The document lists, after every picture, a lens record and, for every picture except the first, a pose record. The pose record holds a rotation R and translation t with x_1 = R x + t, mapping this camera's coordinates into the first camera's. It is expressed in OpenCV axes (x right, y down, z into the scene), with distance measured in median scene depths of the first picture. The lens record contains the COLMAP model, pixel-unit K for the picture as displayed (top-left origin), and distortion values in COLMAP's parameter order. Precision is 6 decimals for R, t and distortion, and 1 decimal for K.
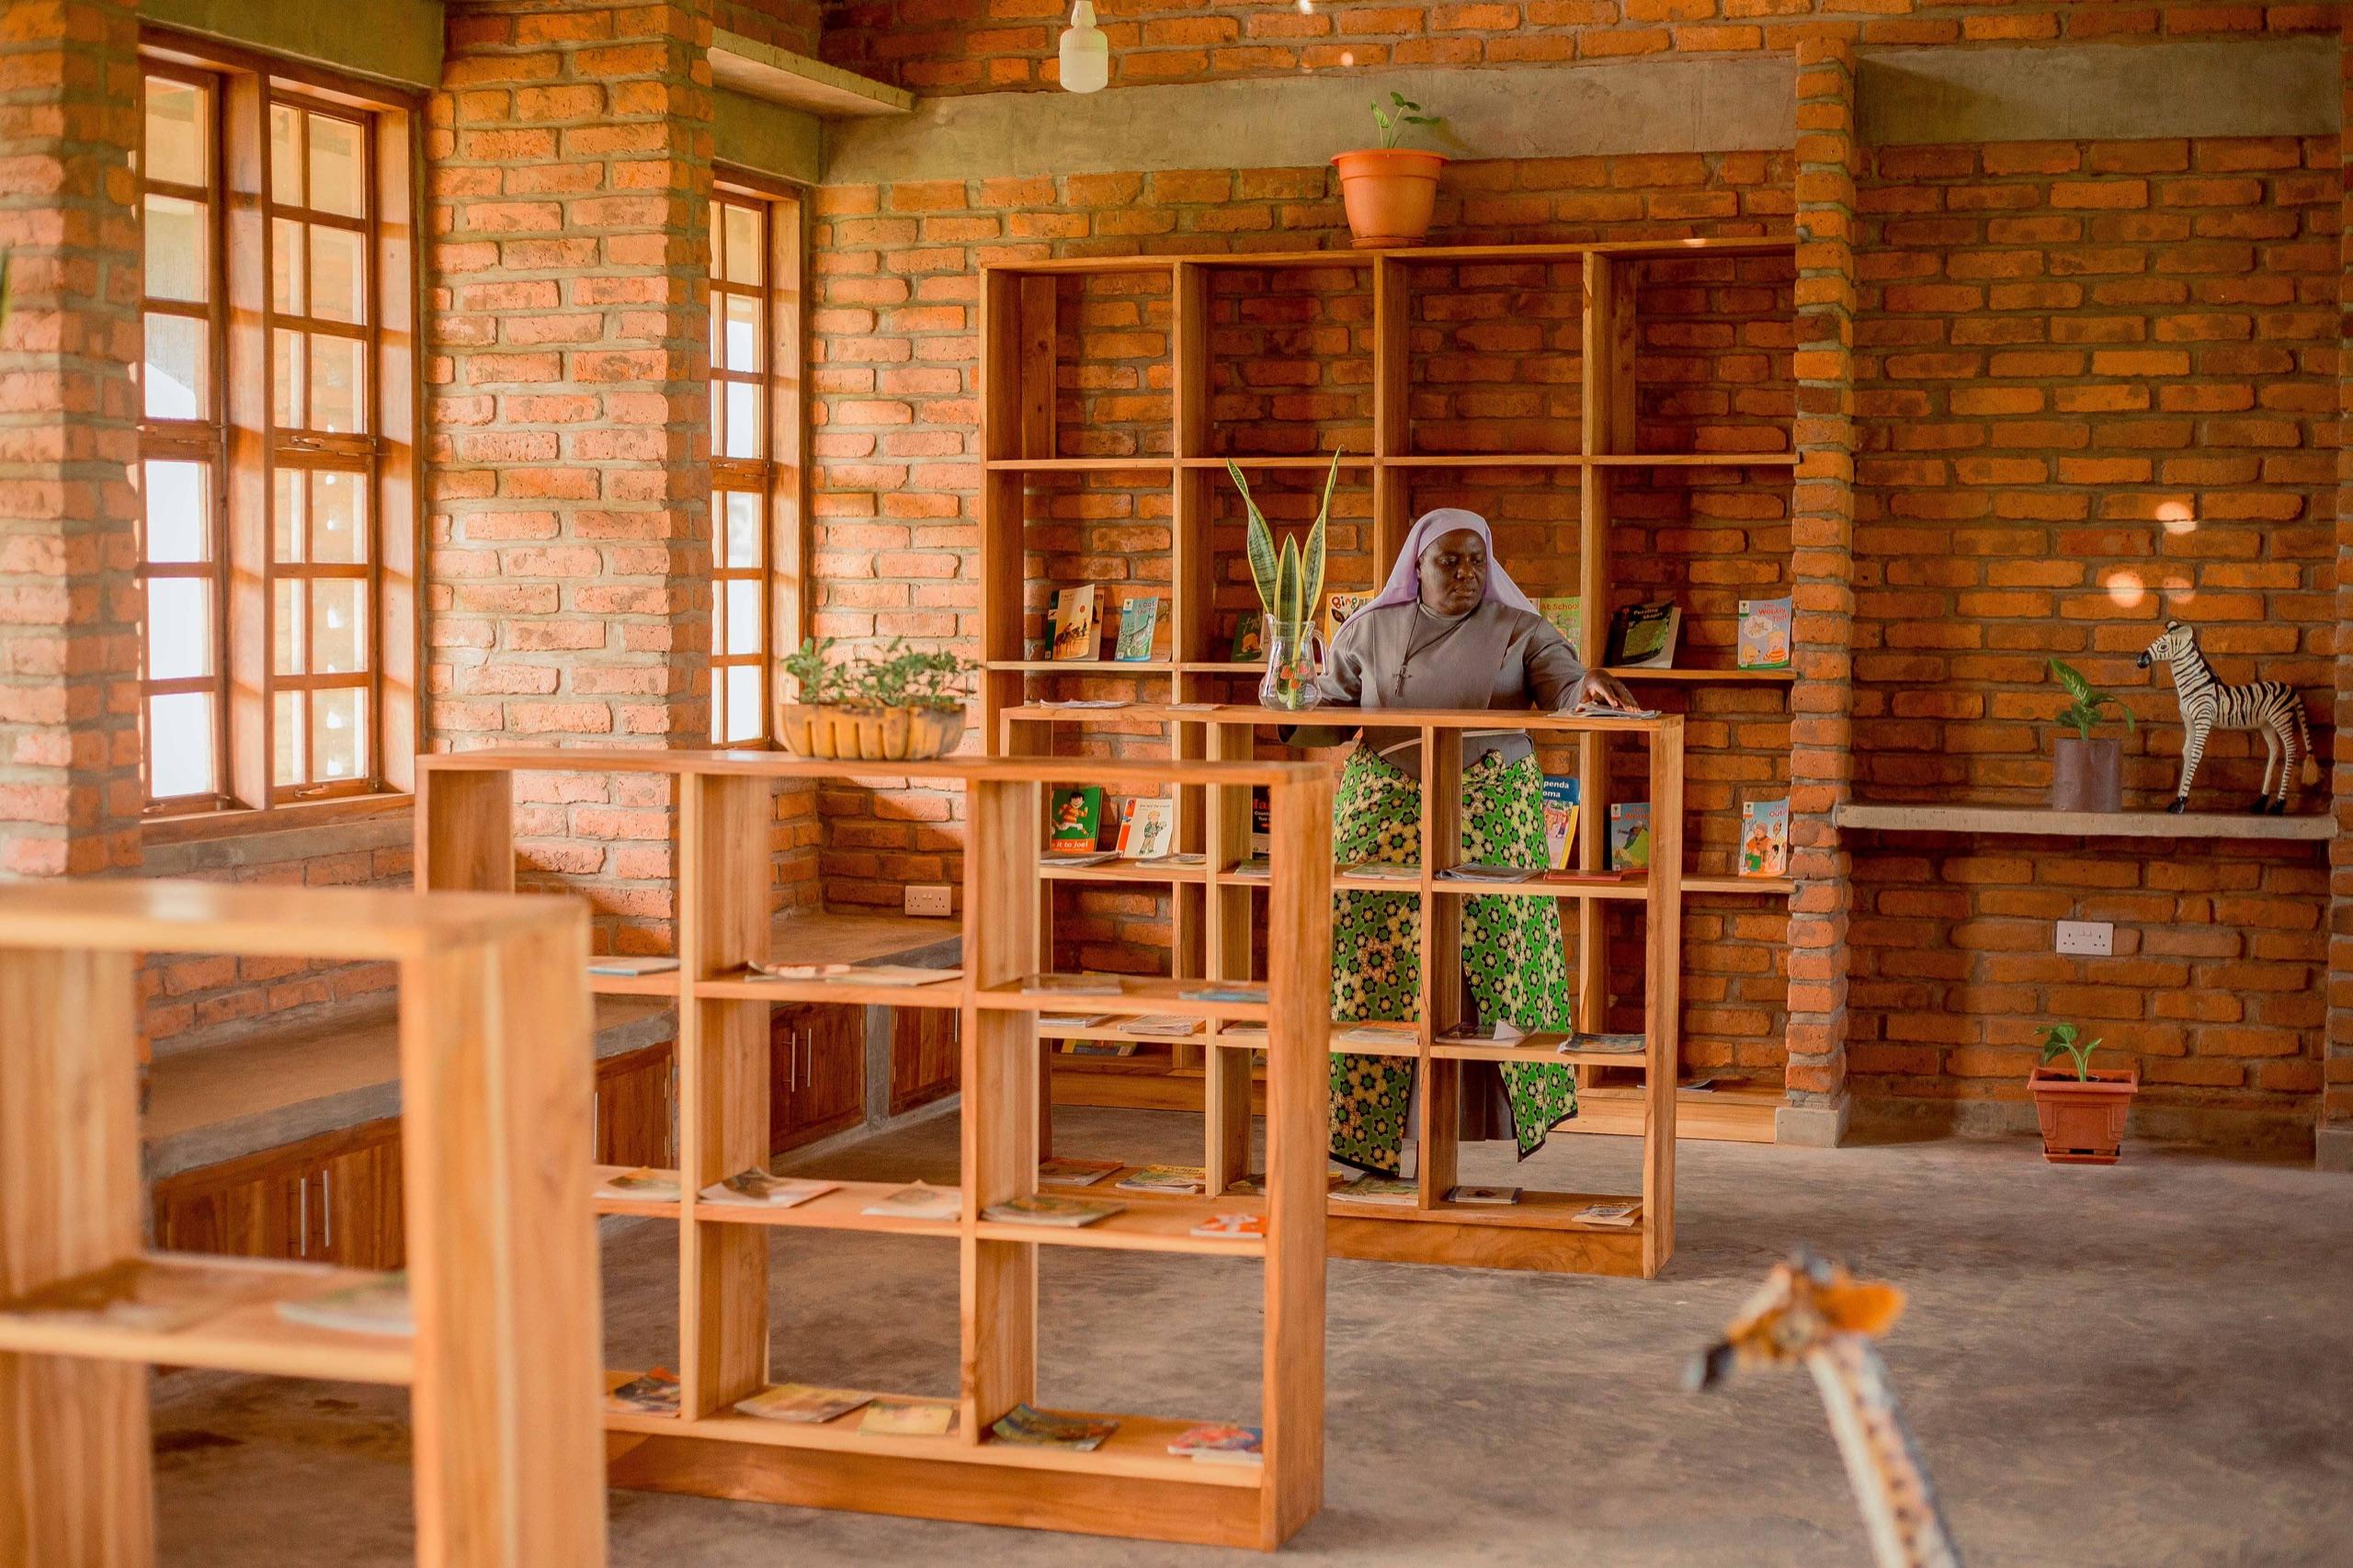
lens RADIAL K [[3415.4, 0, 1176.5], [0, 3415.4, 784.0], [0, 0, 1]] dist [-0.046769, -0.058107]
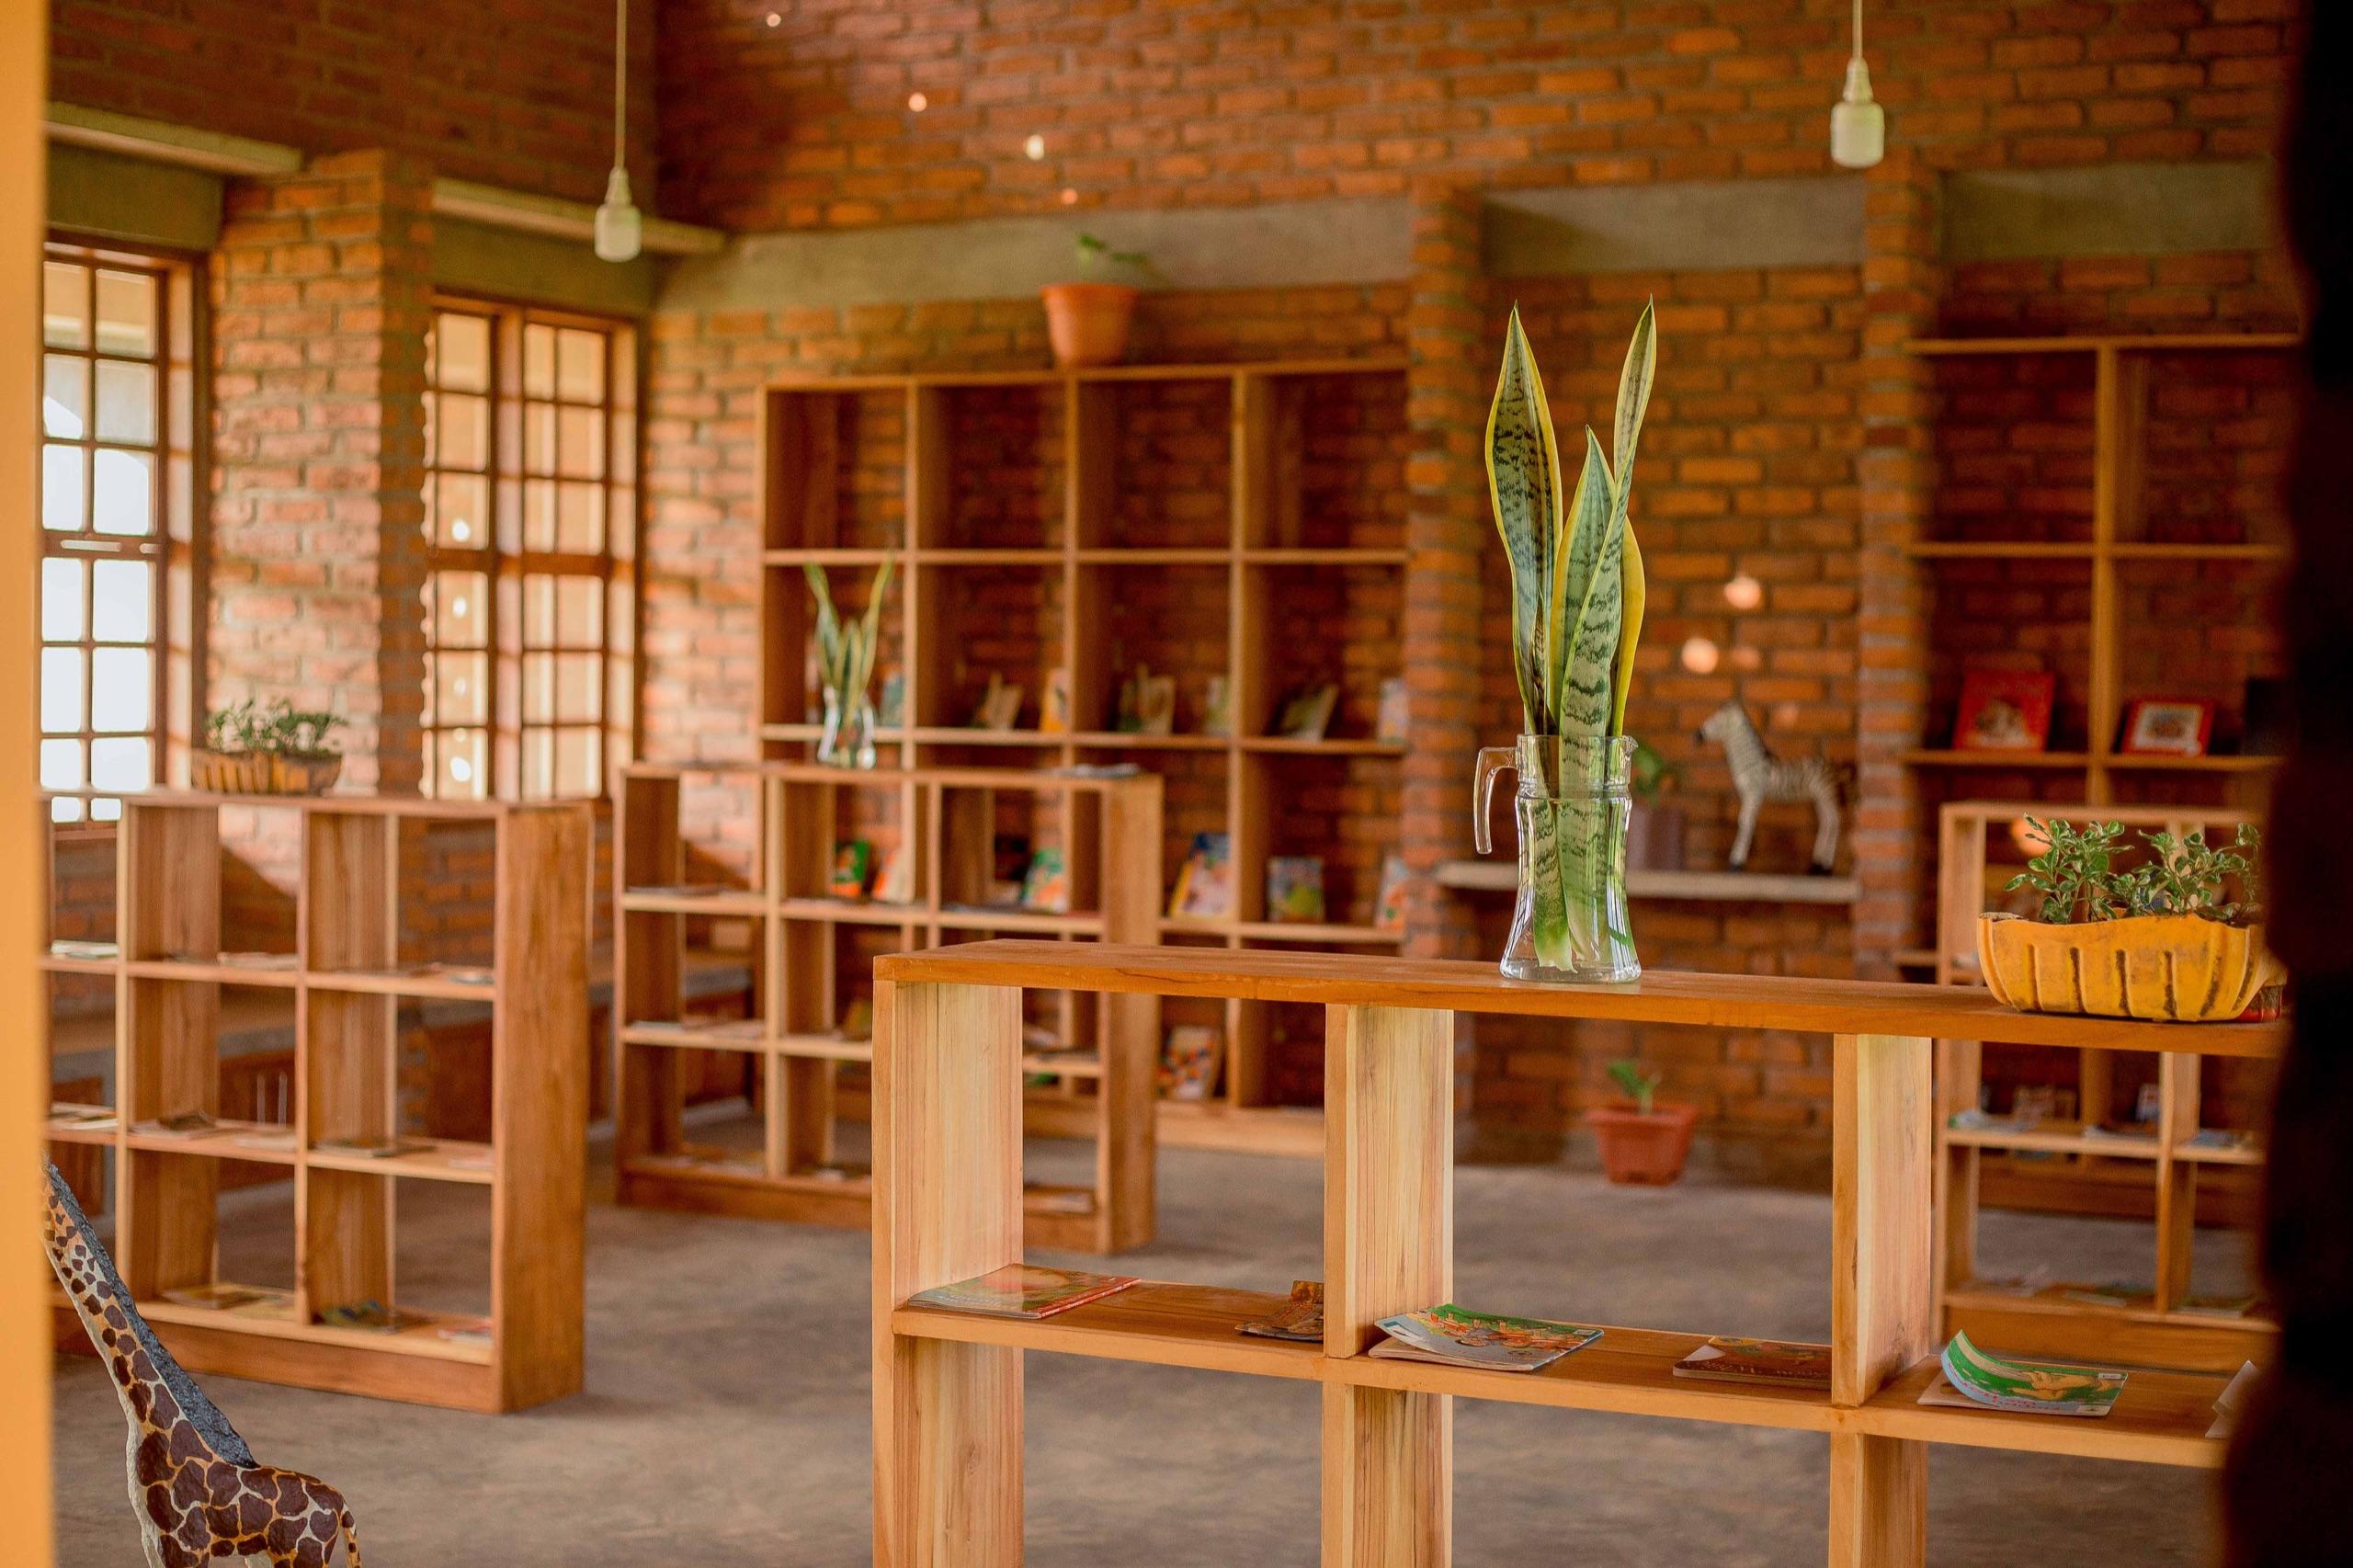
lens RADIAL K [[3531.7, 0, 1176.5], [0, 3531.7, 784.0], [0, 0, 1]] dist [-0.012590, -0.059340]
pose [[0.987885, 0.014231, -0.154531, 0.288322], [-0.017968, 0.999578, -0.022814, 0.008295], [0.154141, 0.025314, 0.987724, -0.166854]]
